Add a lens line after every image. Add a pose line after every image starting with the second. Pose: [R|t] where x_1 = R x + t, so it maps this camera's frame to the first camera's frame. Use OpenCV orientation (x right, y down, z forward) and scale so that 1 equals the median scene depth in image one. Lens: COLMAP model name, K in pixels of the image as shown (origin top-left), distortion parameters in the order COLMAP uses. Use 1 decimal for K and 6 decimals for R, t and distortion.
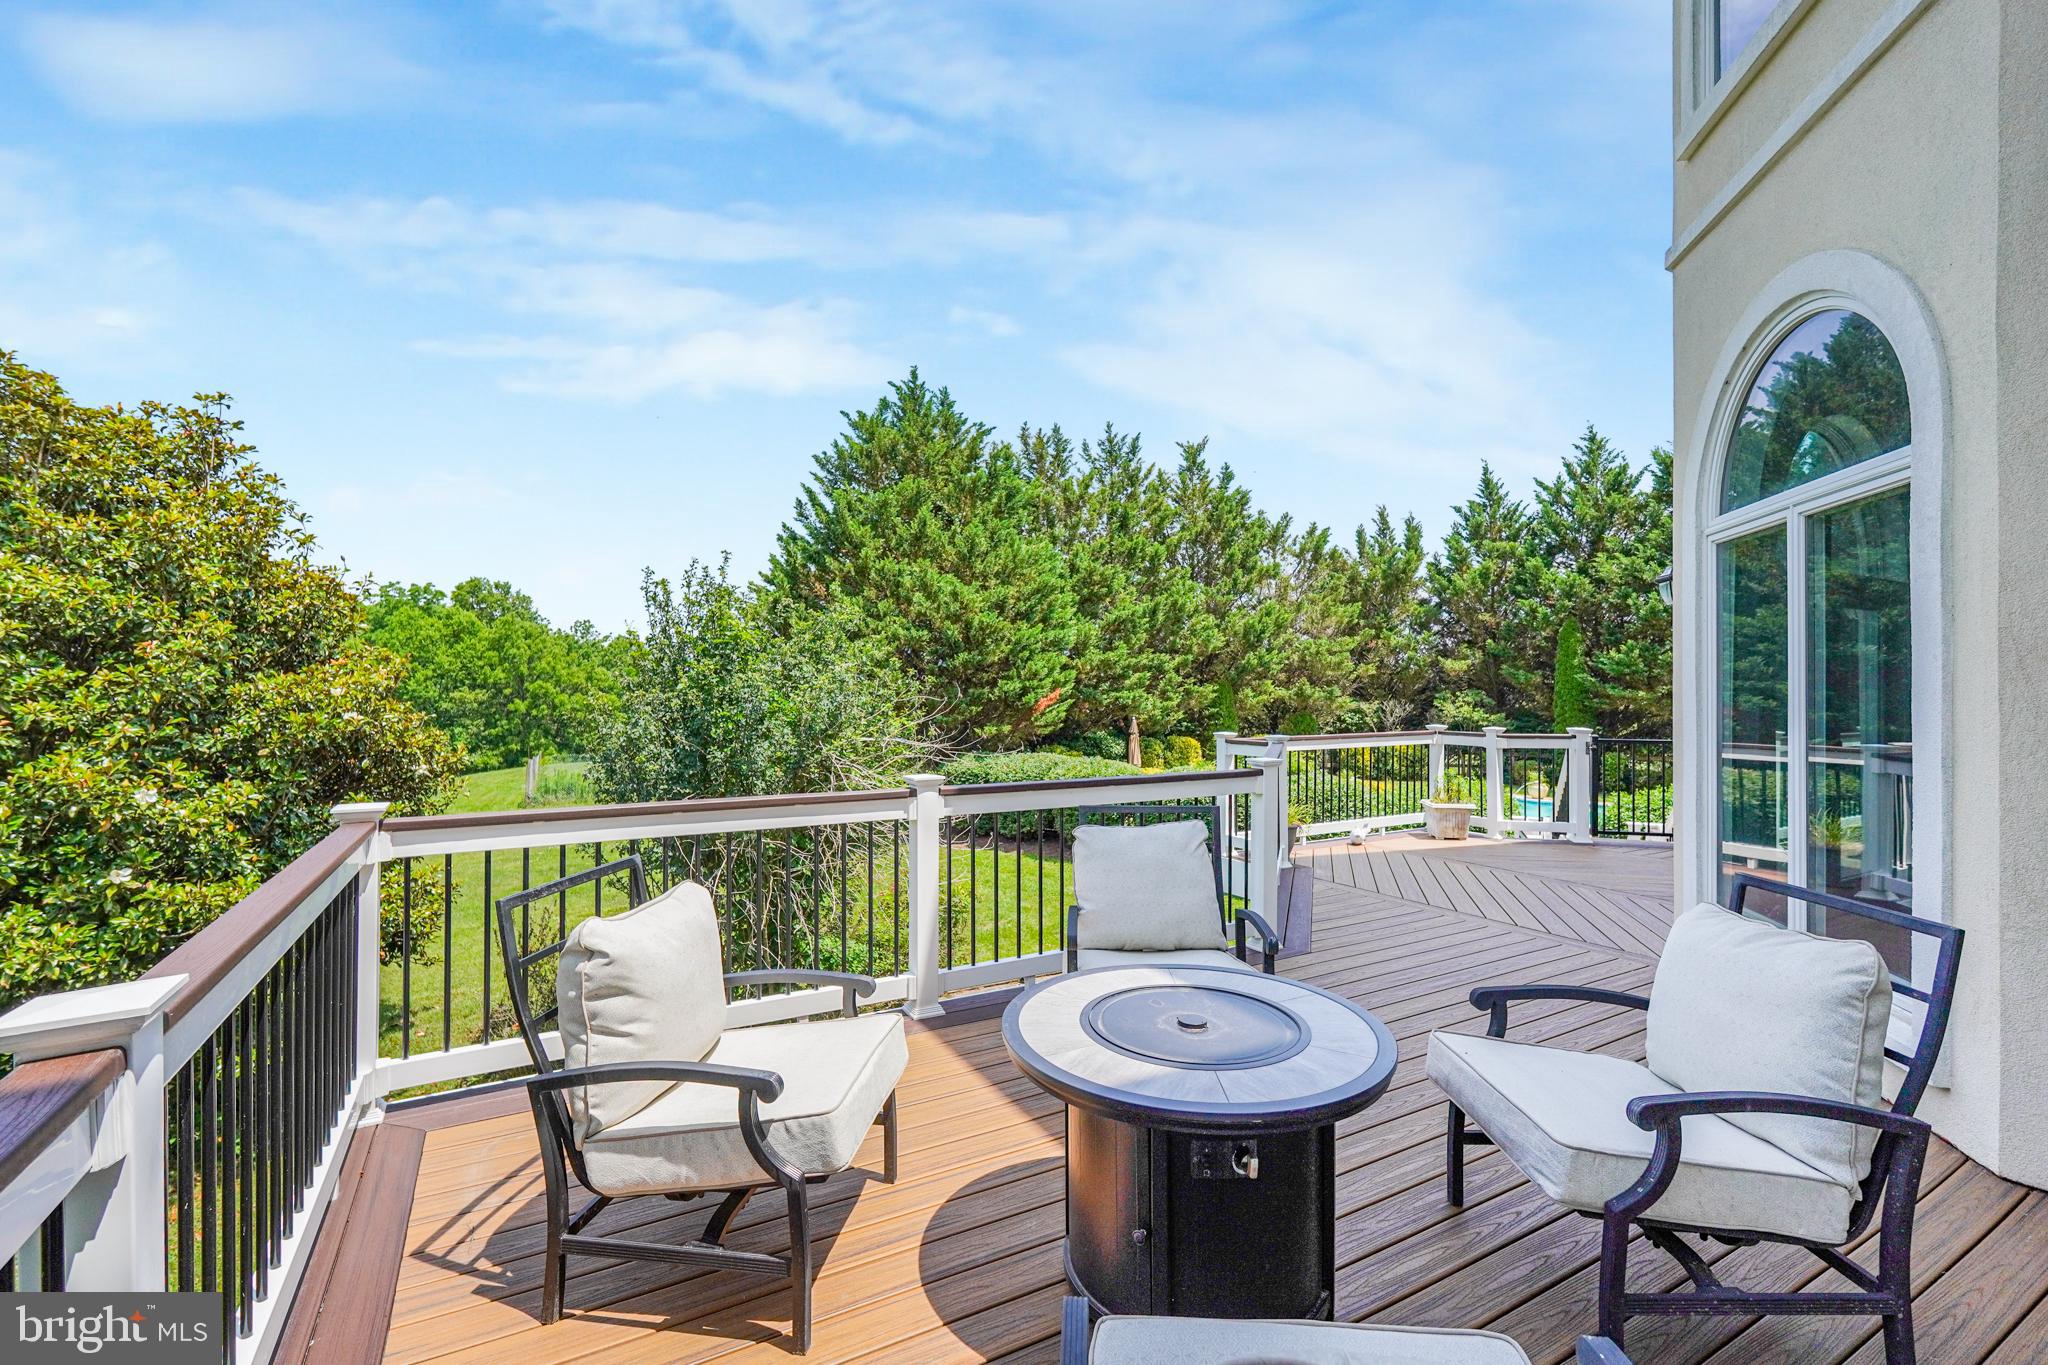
lens RADIAL K [[878.9, 0, 1029.4], [0, 878.9, 677.6], [0, 0, 1]] dist [-0.001165, 0.000121]
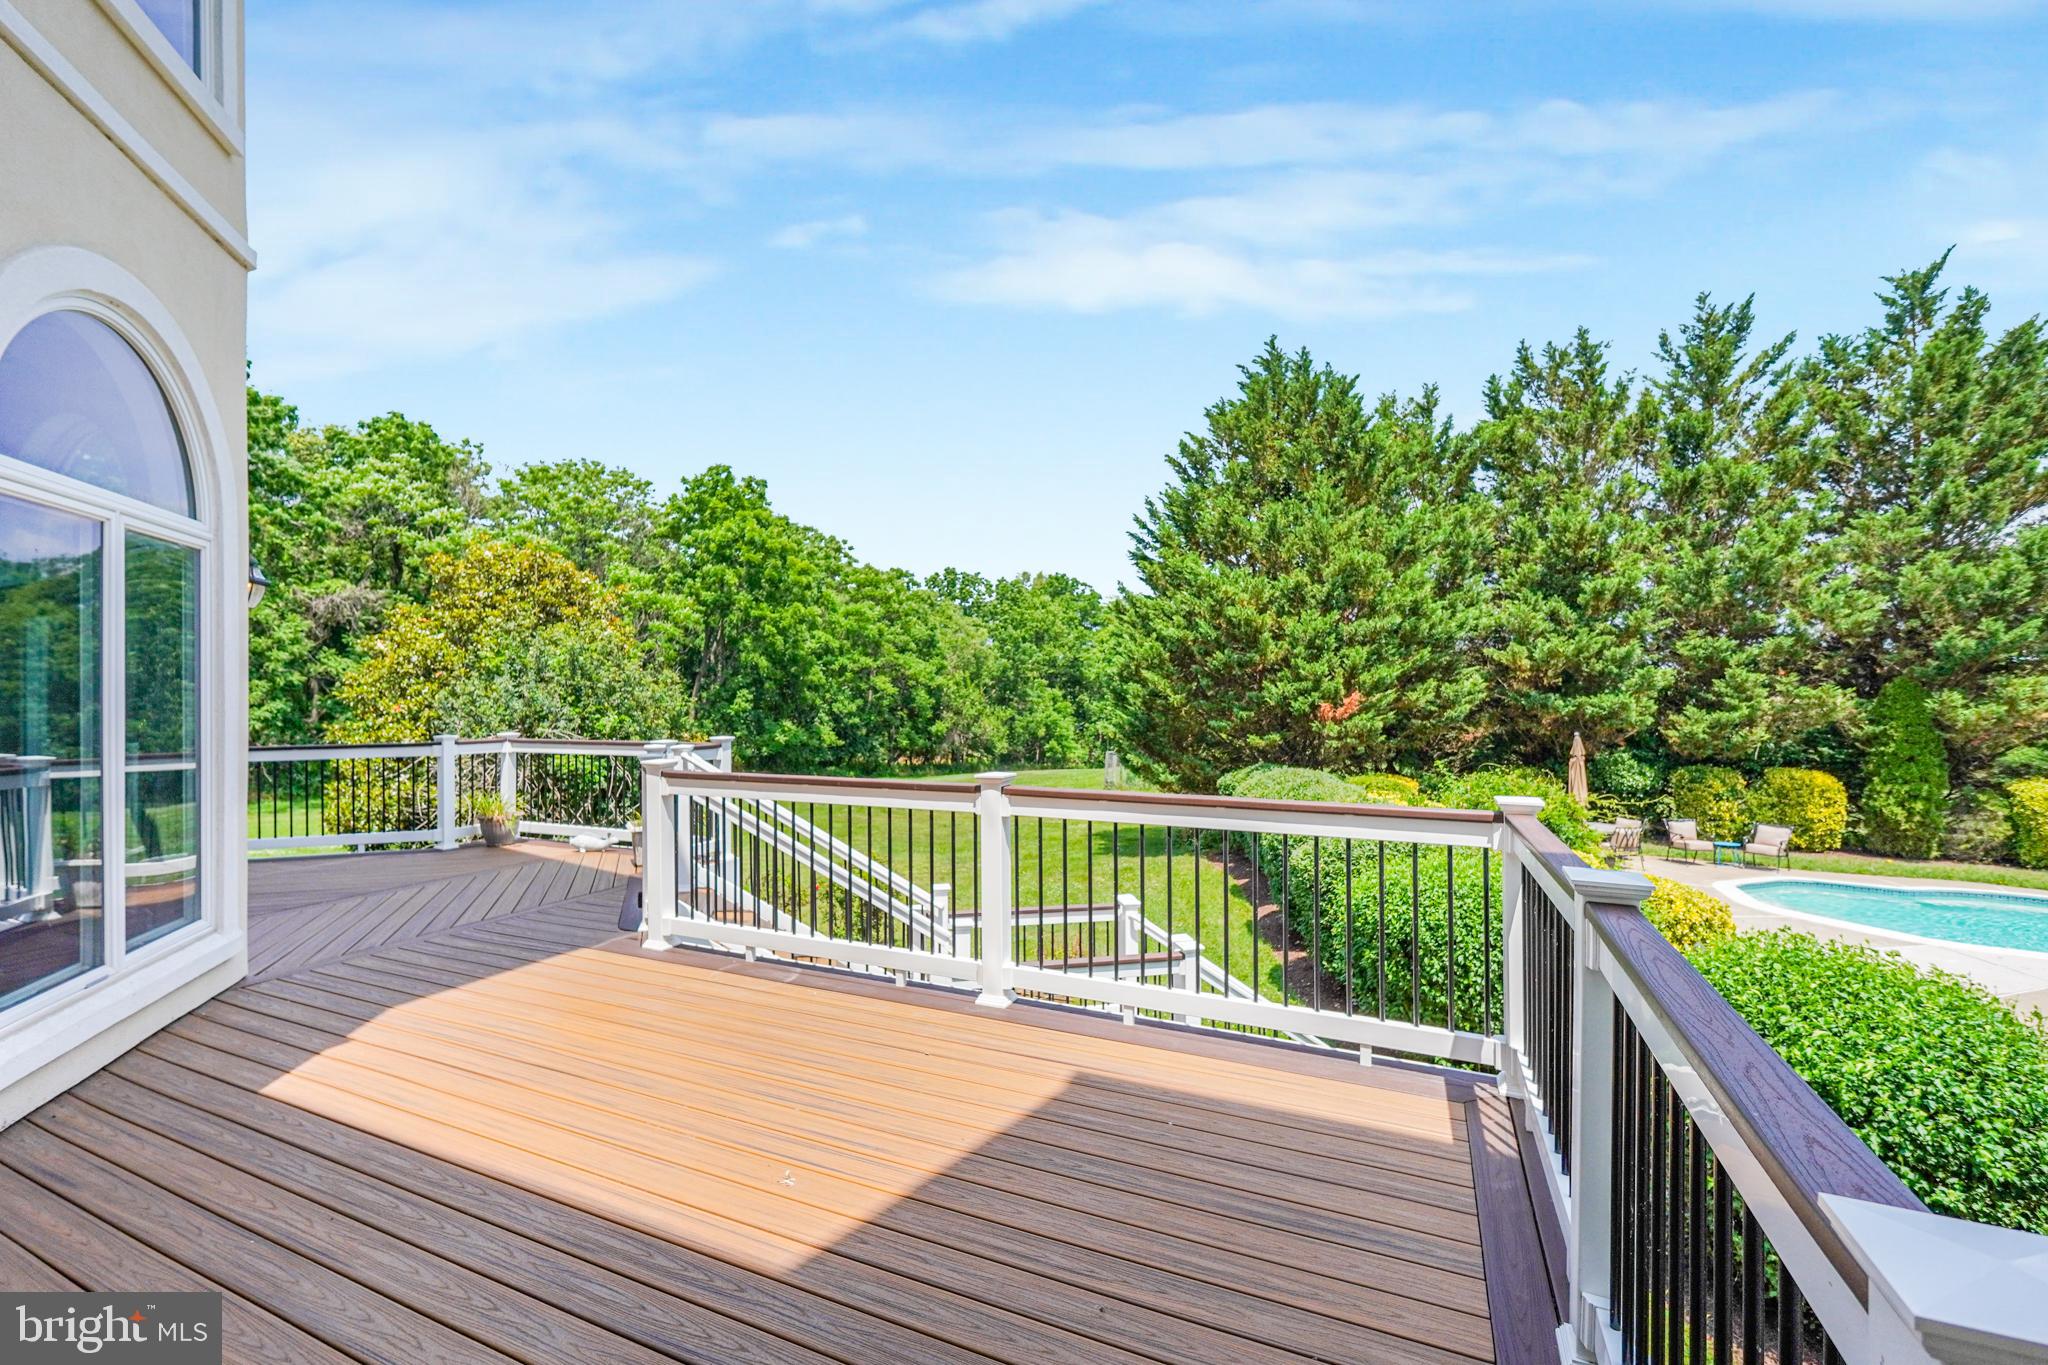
lens RADIAL K [[888.2, 0, 1023.3], [0, 888.2, 678.5], [0, 0, 1]] dist [0.002063, 0.001034]
pose [[0.585377, -0.008468, -0.810717, 0.340979], [0.008748, 0.999953, -0.004128, 0.000813], [0.810714, -0.004676, 0.585424, 0.187596]]
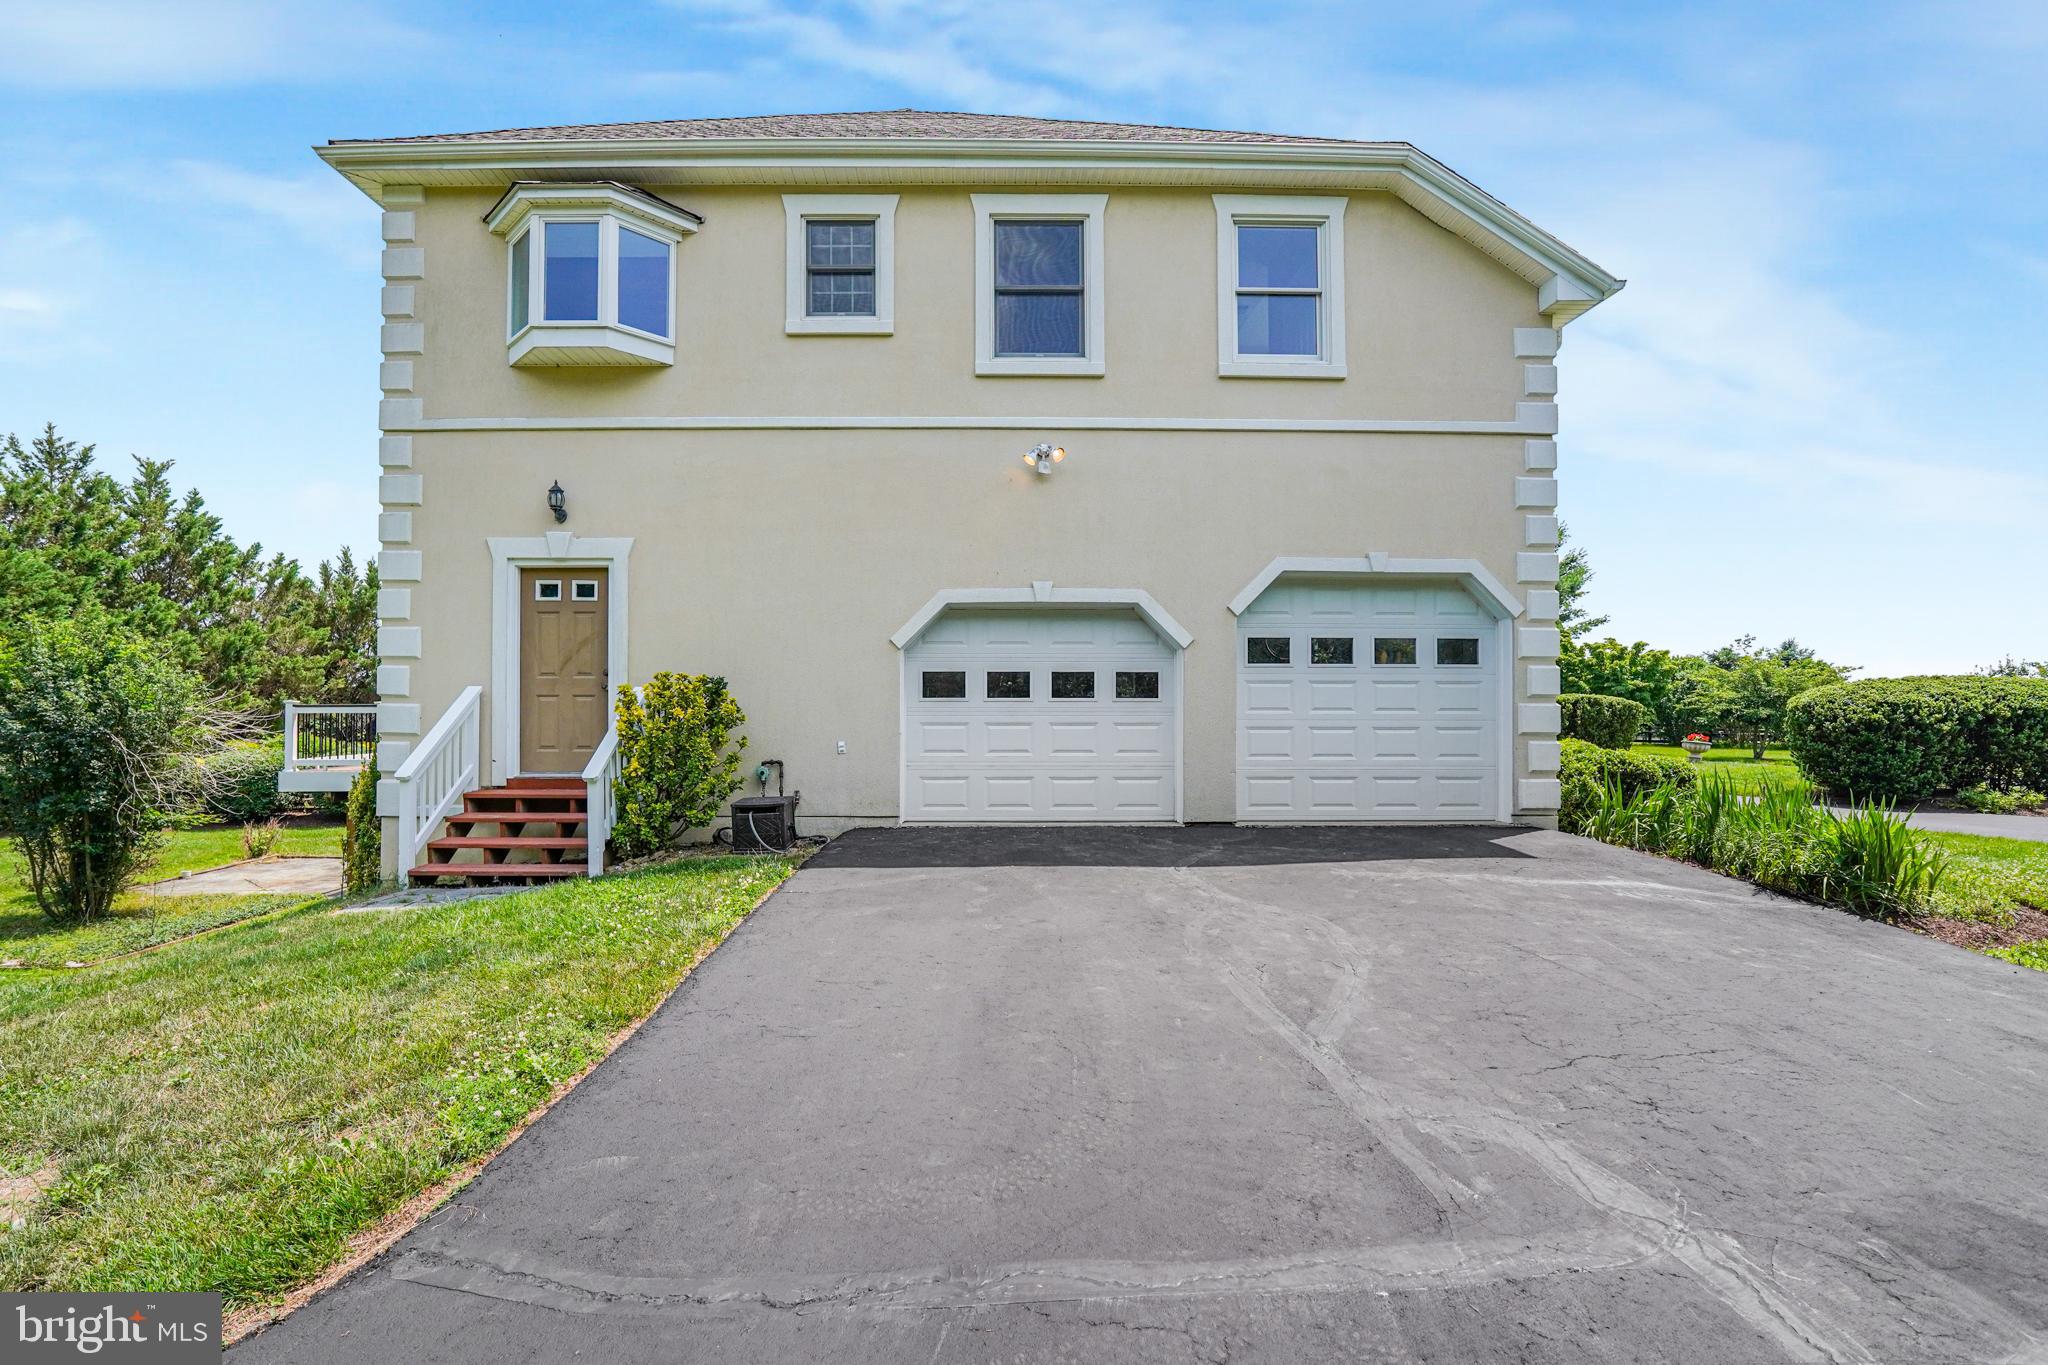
lens RADIAL K [[896.8, 0, 996.6], [0, 896.8, 697.3], [0, 0, 1]] dist [-0.018794, 0.000136]
pose [[0.472220, 0.008413, 0.881441, -0.270498], [-0.004705, 0.999964, -0.007023, 0.014163], [-0.881468, -0.000831, 0.472242, -0.386125]]
